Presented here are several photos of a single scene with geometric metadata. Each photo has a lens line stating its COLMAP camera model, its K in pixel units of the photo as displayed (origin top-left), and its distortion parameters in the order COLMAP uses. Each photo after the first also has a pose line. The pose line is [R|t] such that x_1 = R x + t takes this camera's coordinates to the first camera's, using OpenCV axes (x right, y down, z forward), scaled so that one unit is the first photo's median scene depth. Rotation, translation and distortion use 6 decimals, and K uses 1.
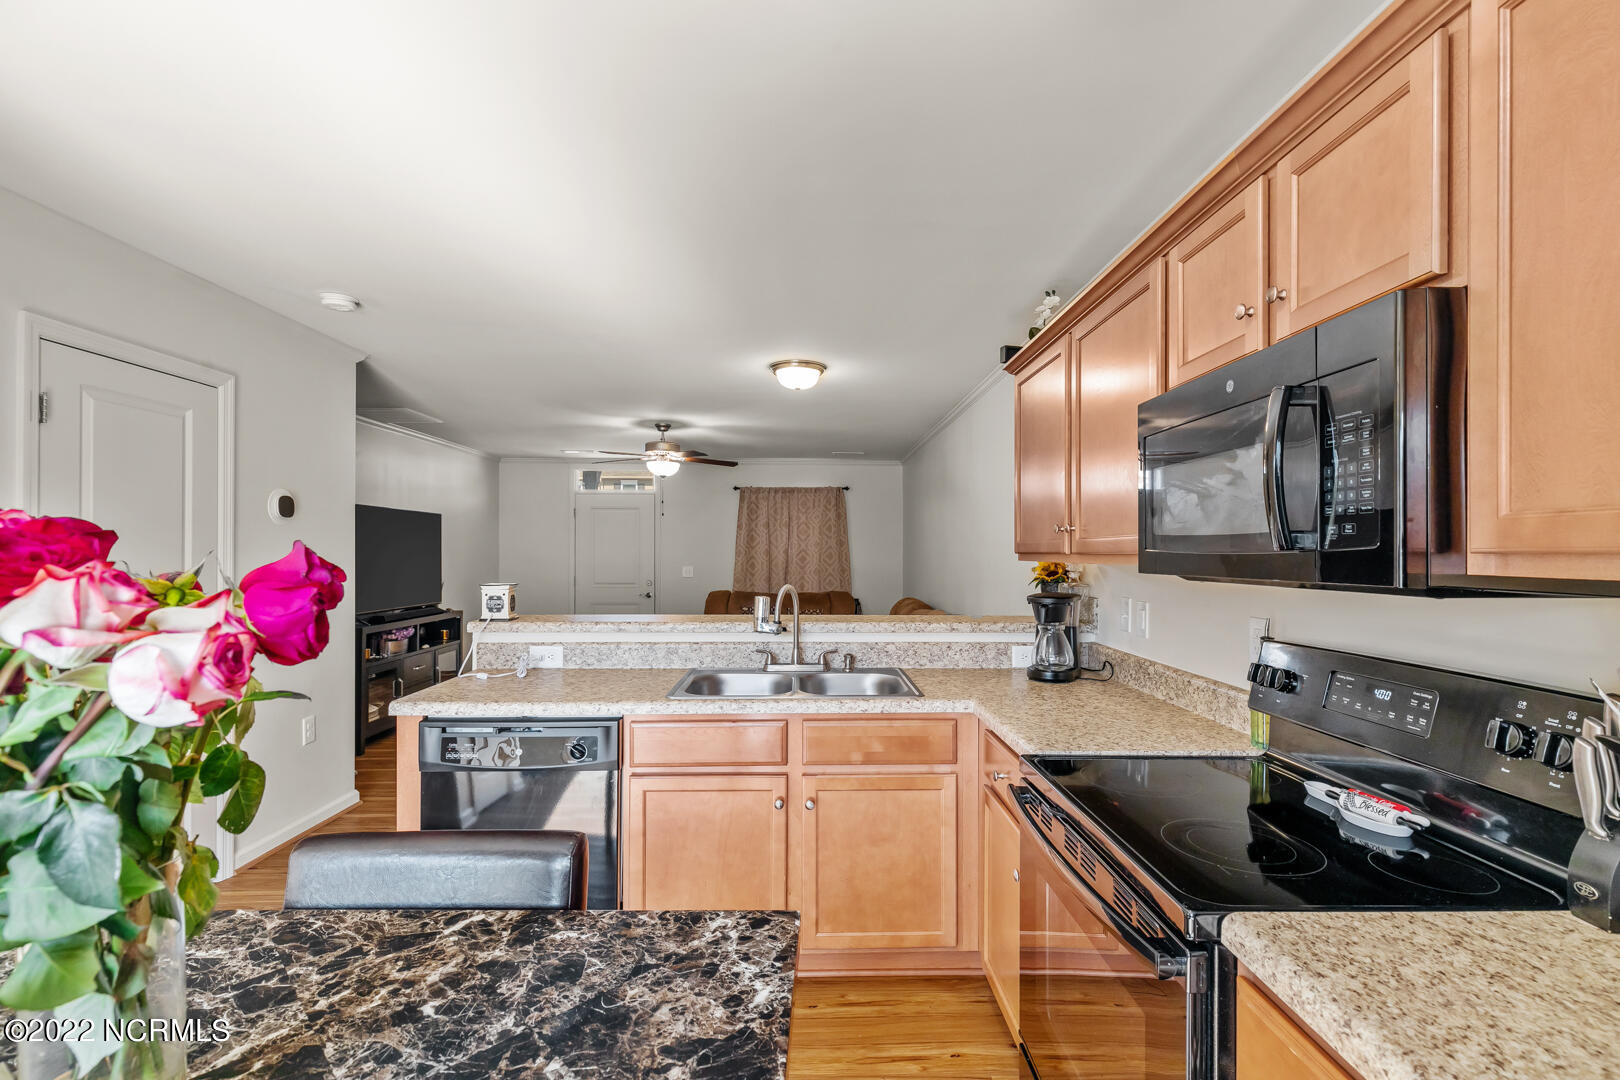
lens RADIAL K [[743.1, 0, 840.0], [0, 743.1, 549.6], [0, 0, 1]] dist [0.009496, -0.002494]
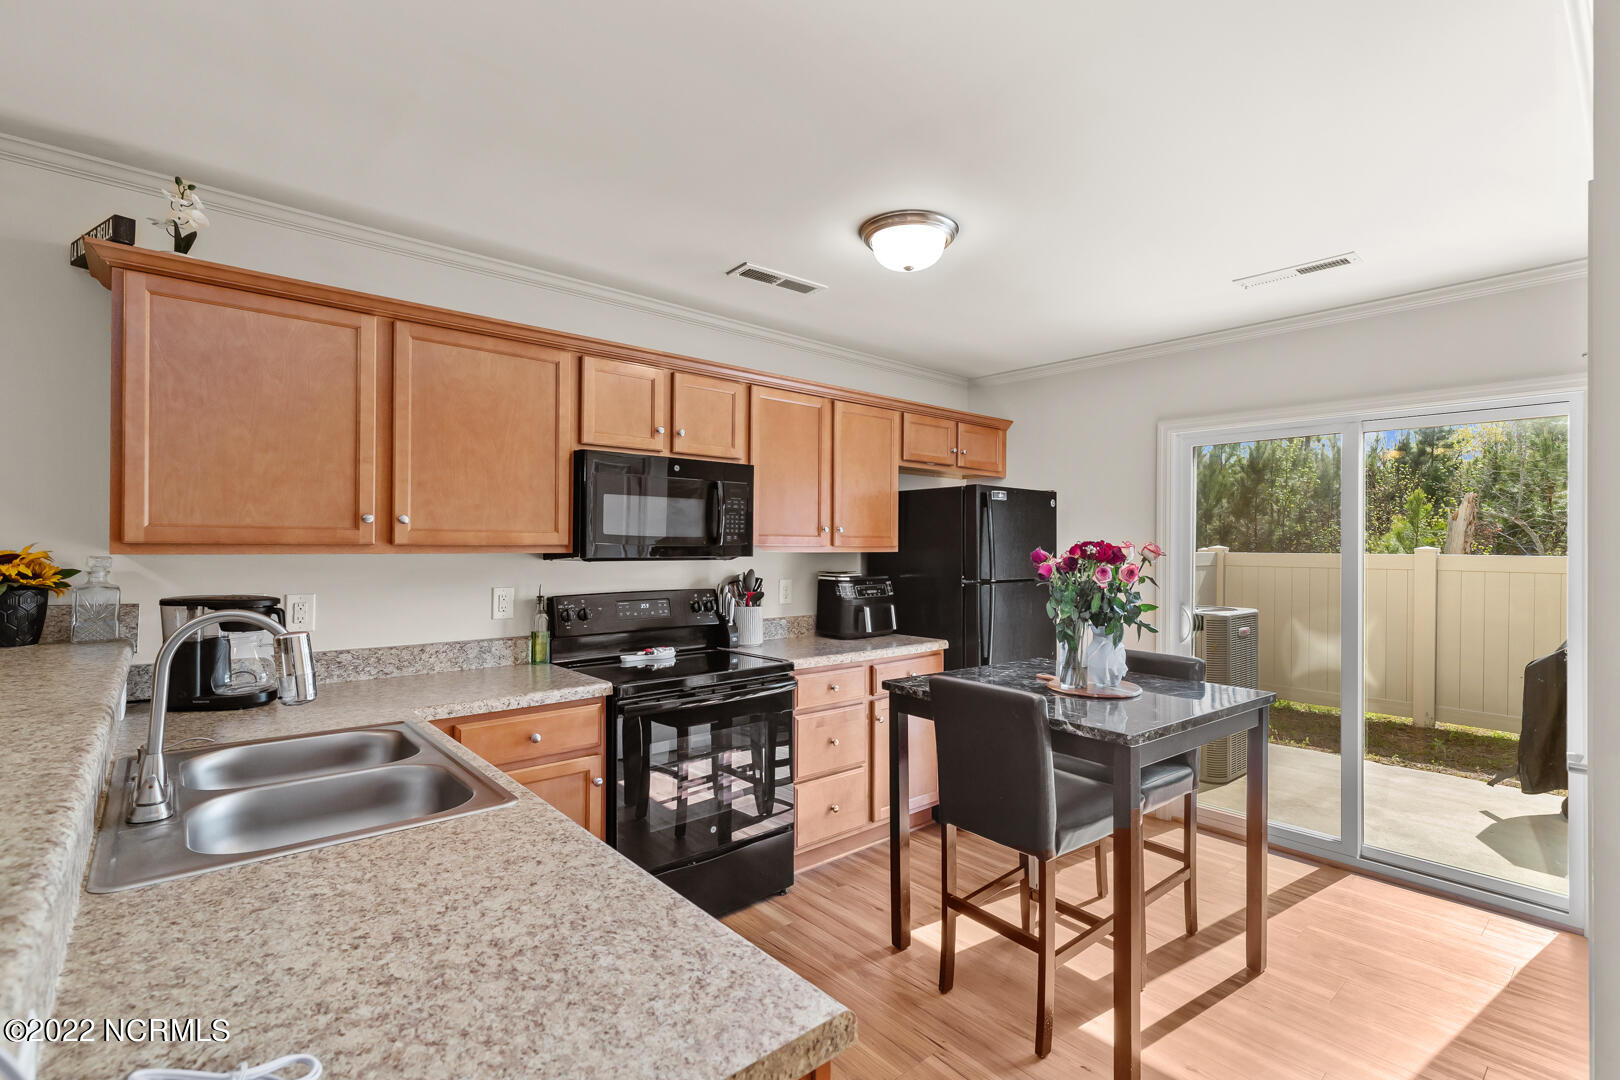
lens RADIAL K [[743.1, 0, 837.7], [0, 743.1, 543.2], [0, 0, 1]] dist [0.009496, -0.002494]
pose [[-0.639308, -0.003216, 0.768944, -0.605311], [-0.008873, 0.999956, -0.003194, 0.000157], [-0.768899, -0.008865, -0.639308, 0.844298]]
